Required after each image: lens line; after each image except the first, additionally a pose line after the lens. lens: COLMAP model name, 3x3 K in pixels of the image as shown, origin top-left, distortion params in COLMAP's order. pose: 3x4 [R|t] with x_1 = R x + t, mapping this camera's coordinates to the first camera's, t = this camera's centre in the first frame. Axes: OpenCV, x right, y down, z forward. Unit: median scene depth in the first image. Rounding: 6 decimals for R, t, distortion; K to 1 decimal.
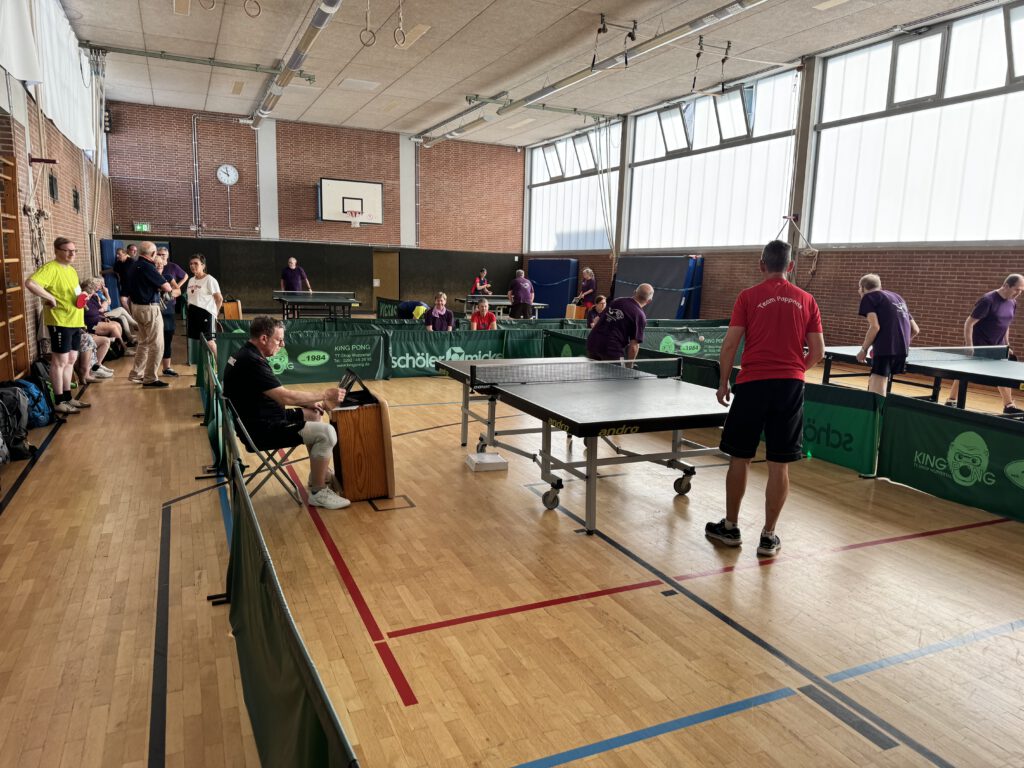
lens RADIAL K [[708.3, 0, 512.0], [0, 708.3, 384.0], [0, 0, 1]] dist [-0.000366, -0.000981]
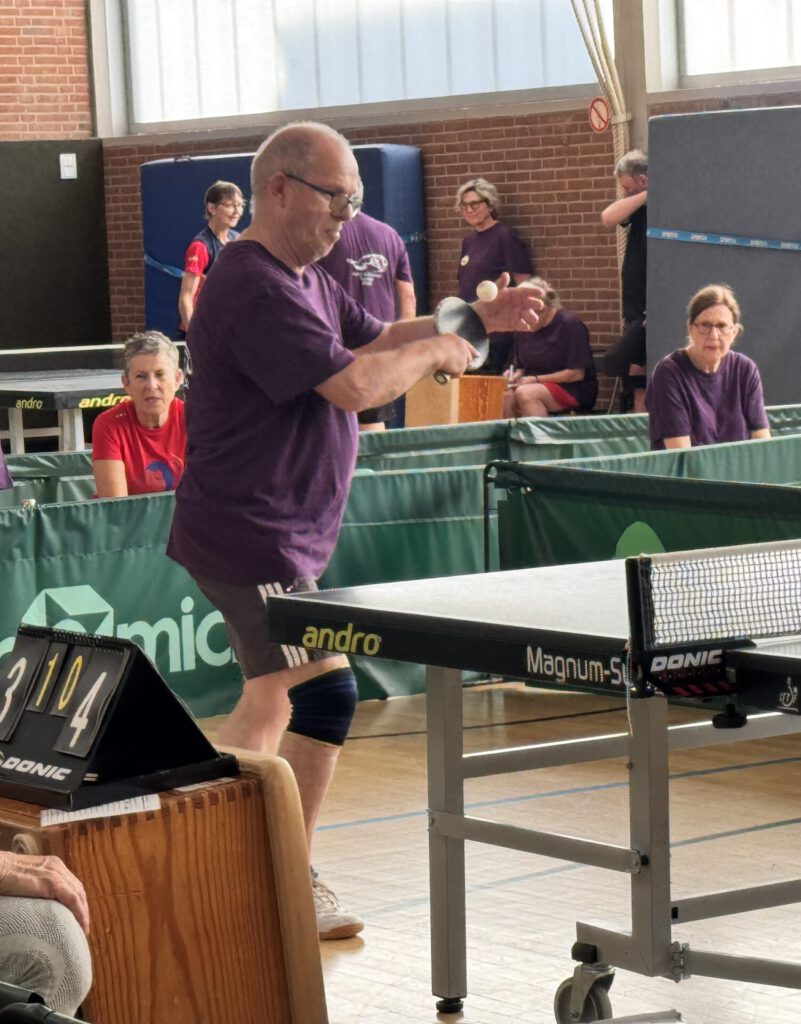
lens RADIAL K [[3745.8, 0, 400.5], [0, 3745.8, 512.0], [0, 0, 1]] dist [0.053676, 0.469279]
pose [[0.984849, -0.072152, 0.157692, -0.089146], [0.086054, 0.992812, -0.083176, 0.012957], [-0.150557, 0.095486, 0.983979, -0.022212]]
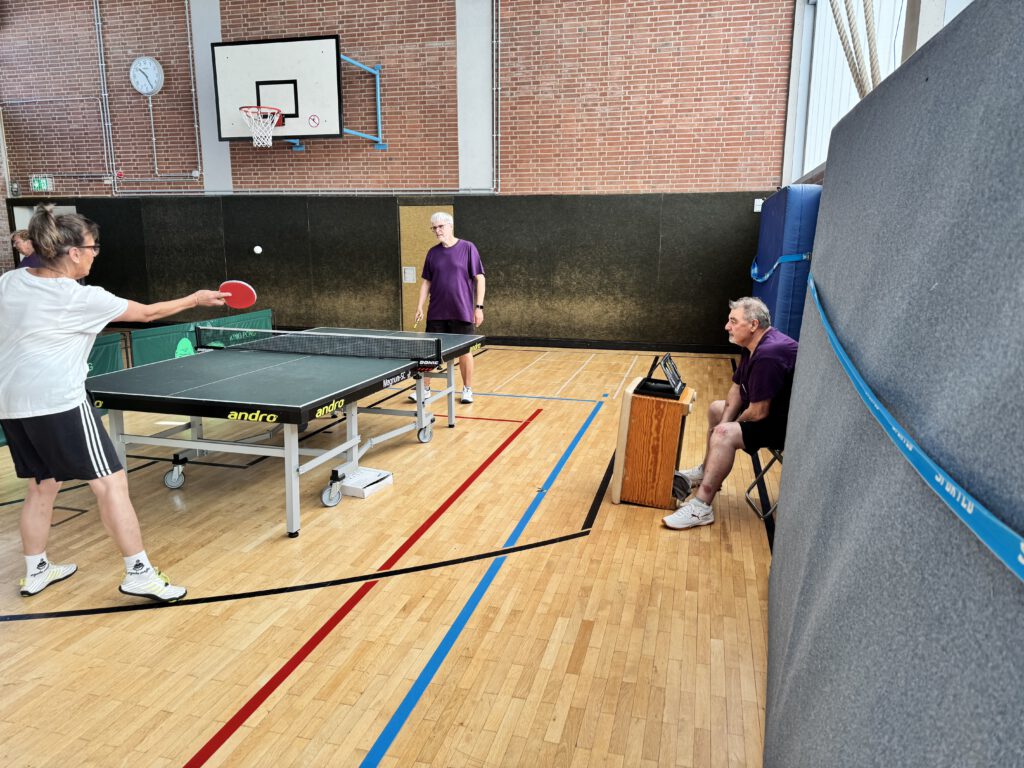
lens RADIAL K [[723.4, 0, 512.0], [0, 723.4, 384.0], [0, 0, 1]] dist [0.003367, 0.001671]
pose [[0.771774, 0.096491, -0.628533, 0.188374], [-0.077874, 0.995322, 0.057179, -0.116180], [0.631110, 0.004817, 0.775678, 0.759798]]
